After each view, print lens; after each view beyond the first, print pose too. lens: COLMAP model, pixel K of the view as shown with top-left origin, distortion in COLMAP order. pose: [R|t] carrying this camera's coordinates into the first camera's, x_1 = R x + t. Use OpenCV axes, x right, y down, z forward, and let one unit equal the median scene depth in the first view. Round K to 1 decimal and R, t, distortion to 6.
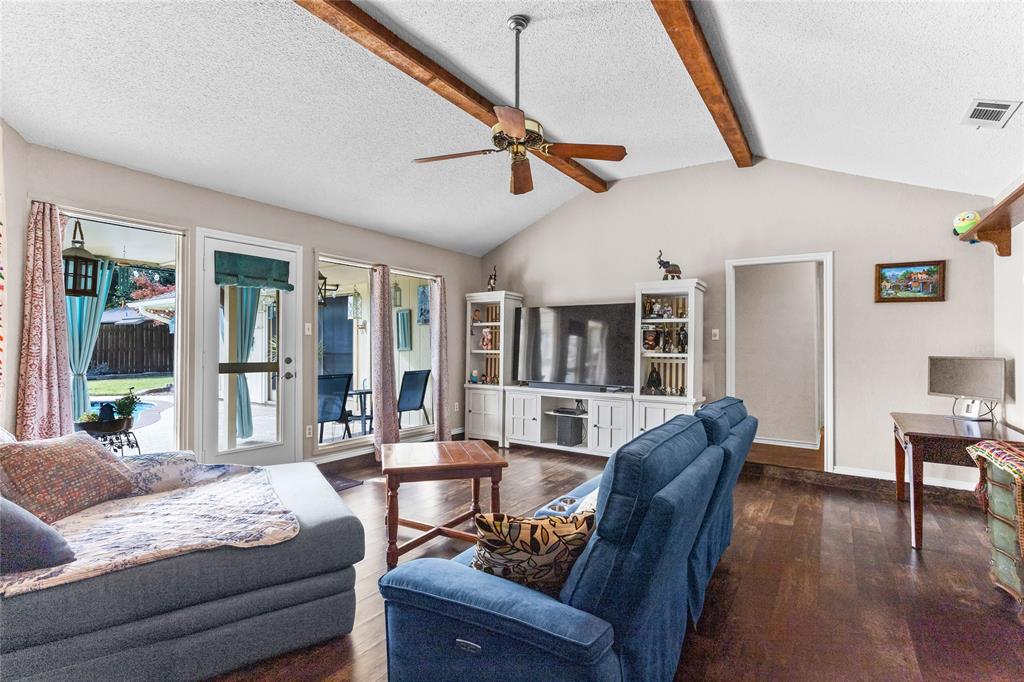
lens RADIAL K [[492.7, 0, 511.6], [0, 492.7, 335.4], [0, 0, 1]] dist [-0.018259, 0.036192]
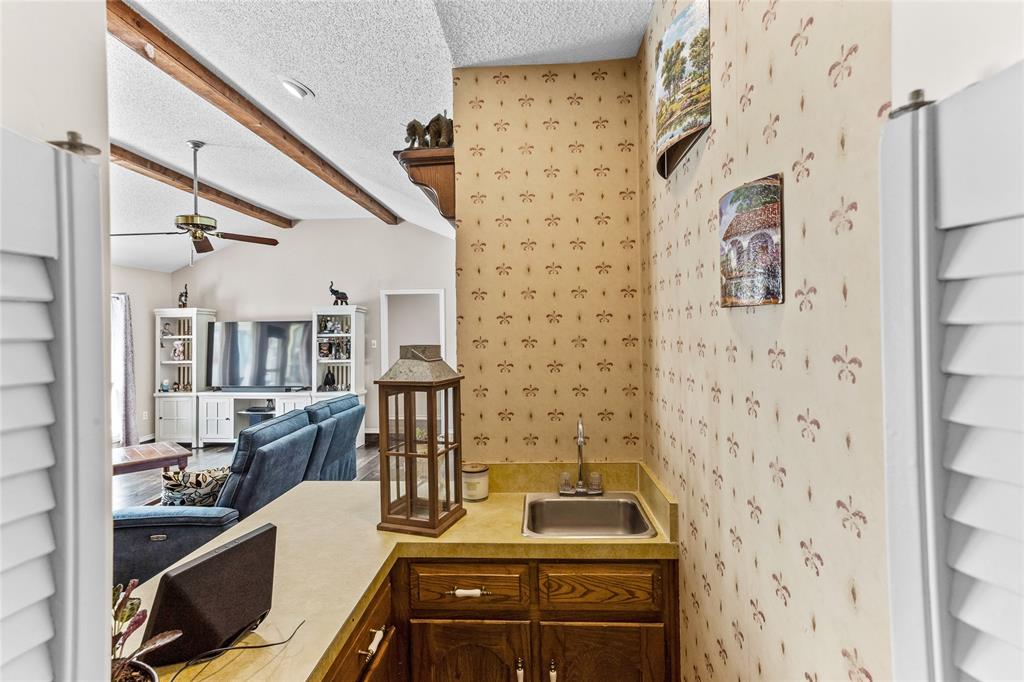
lens RADIAL K [[505.8, 0, 500.8], [0, 505.8, 323.3], [0, 0, 1]] dist [-0.021475, 0.040124]
pose [[0.873845, -0.014296, 0.485995, 0.033846], [0.011907, 0.999897, 0.008003, -0.058621], [-0.486060, -0.001207, 0.873925, -0.357275]]
